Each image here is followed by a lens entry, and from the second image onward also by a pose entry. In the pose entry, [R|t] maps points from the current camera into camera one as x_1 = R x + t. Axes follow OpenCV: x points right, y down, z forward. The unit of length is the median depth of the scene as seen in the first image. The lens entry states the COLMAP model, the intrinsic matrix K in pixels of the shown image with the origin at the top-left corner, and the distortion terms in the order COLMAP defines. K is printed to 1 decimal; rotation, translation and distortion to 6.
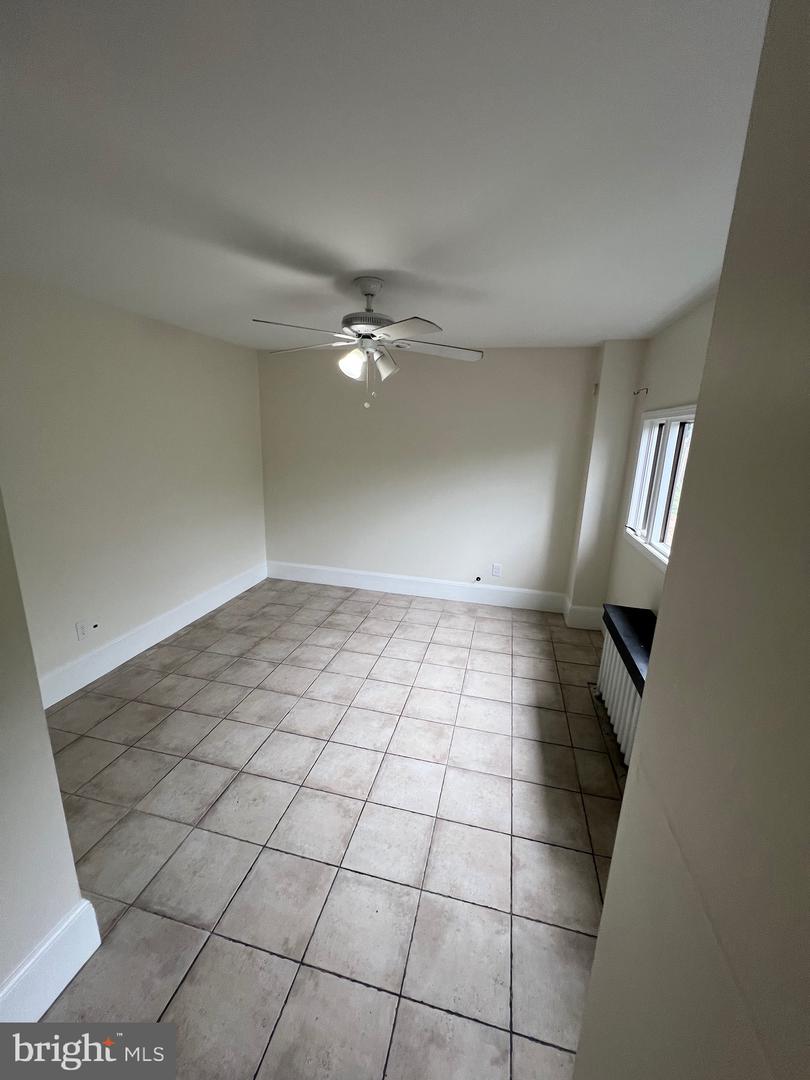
lens RADIAL K [[430.7, 0, 400.5], [0, 430.7, 544.0], [0, 0, 1]] dist [-0.001262, -0.000708]
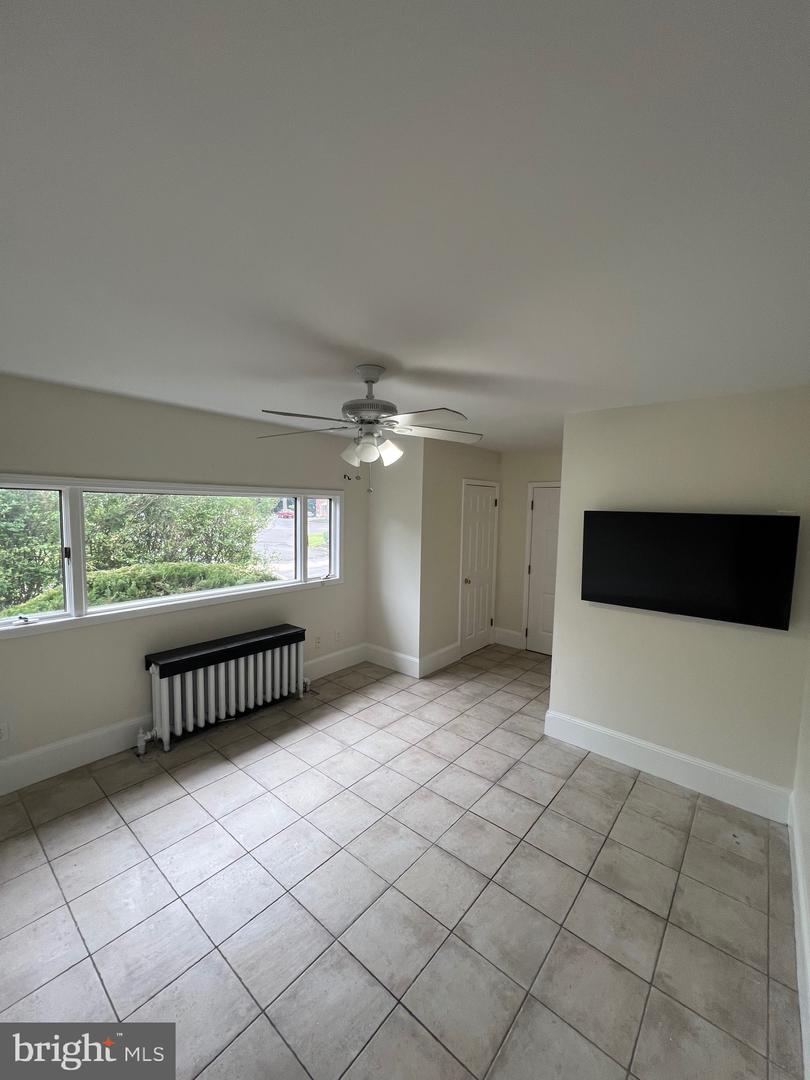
lens RADIAL K [[430.7, 0, 405.2], [0, 430.7, 541.0], [0, 0, 1]] dist [-0.001262, -0.000708]
pose [[-0.897696, -0.081608, 0.432993, -0.569661], [0.065615, 0.946982, 0.314517, -0.508520], [-0.435703, 0.310751, -0.844746, 1.797147]]
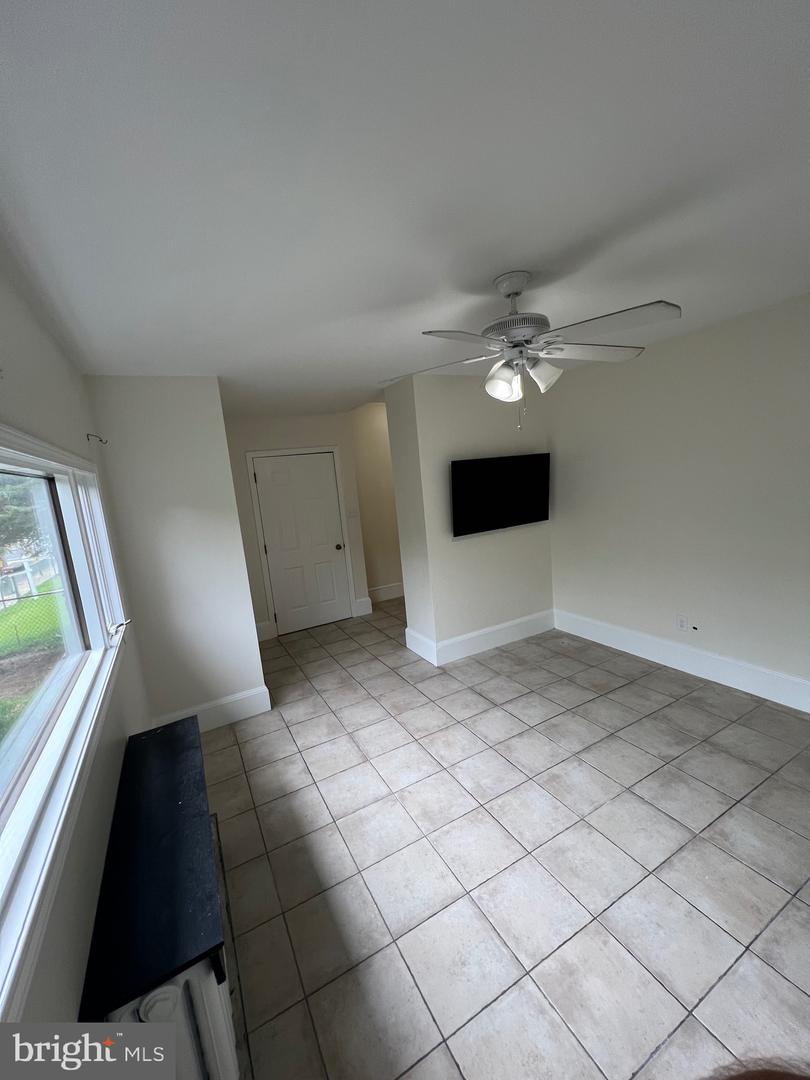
lens RADIAL K [[430.7, 0, 398.5], [0, 430.7, 543.7], [0, 0, 1]] dist [-0.001262, -0.000708]
pose [[-0.742914, 0.146545, -0.653149, 0.644972], [-0.095392, 0.942606, 0.319992, -0.351654], [0.662555, 0.300032, -0.686296, 1.458457]]
